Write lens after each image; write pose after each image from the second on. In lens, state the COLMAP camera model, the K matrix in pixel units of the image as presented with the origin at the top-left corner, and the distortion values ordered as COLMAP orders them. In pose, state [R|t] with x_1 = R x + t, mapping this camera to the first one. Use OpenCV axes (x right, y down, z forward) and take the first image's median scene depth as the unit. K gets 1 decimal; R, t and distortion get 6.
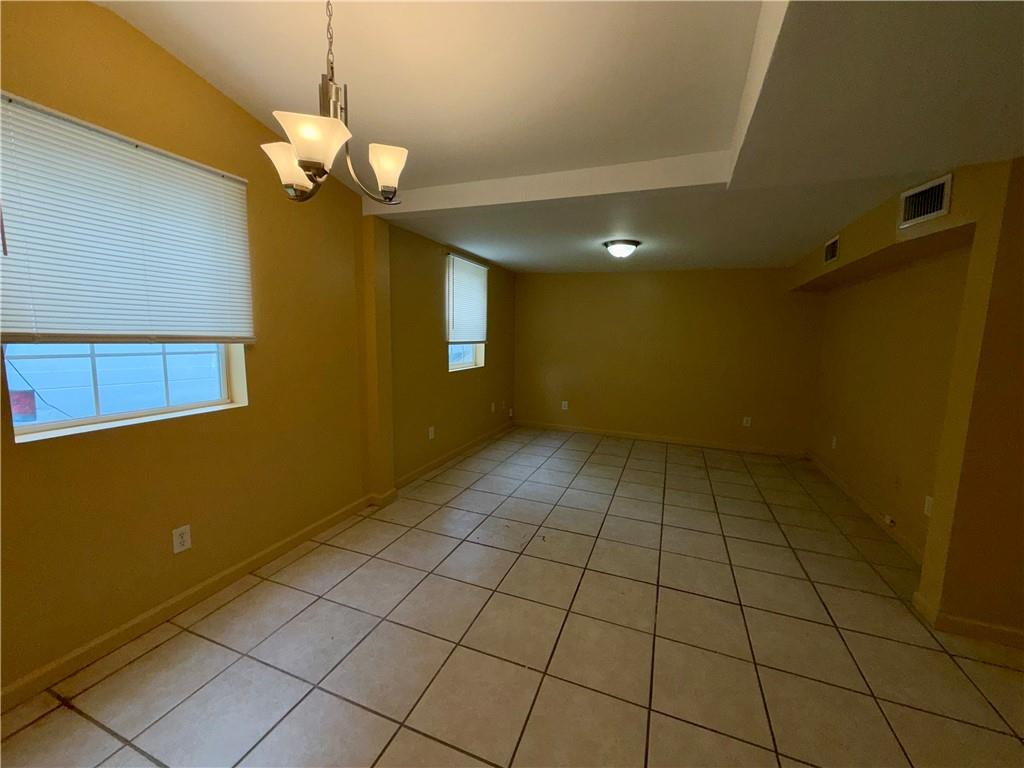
lens RADIAL K [[409.4, 0, 513.8], [0, 409.4, 383.5], [0, 0, 1]] dist [-0.000464, 0.000029]
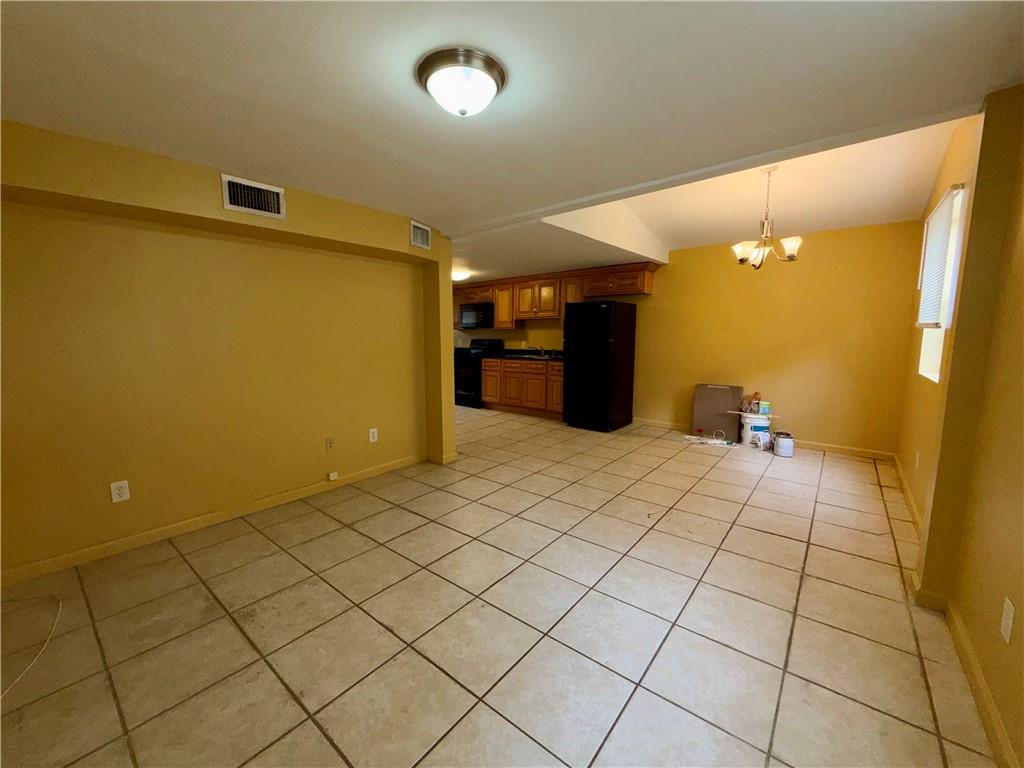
lens RADIAL K [[409.4, 0, 506.0], [0, 409.4, 388.0], [0, 0, 1]] dist [-0.000464, 0.000029]
pose [[-0.950153, -0.057037, 0.306522, 0.108177], [0.024016, 0.966815, 0.254348, -0.187286], [-0.310857, 0.249031, -0.917252, 1.813441]]
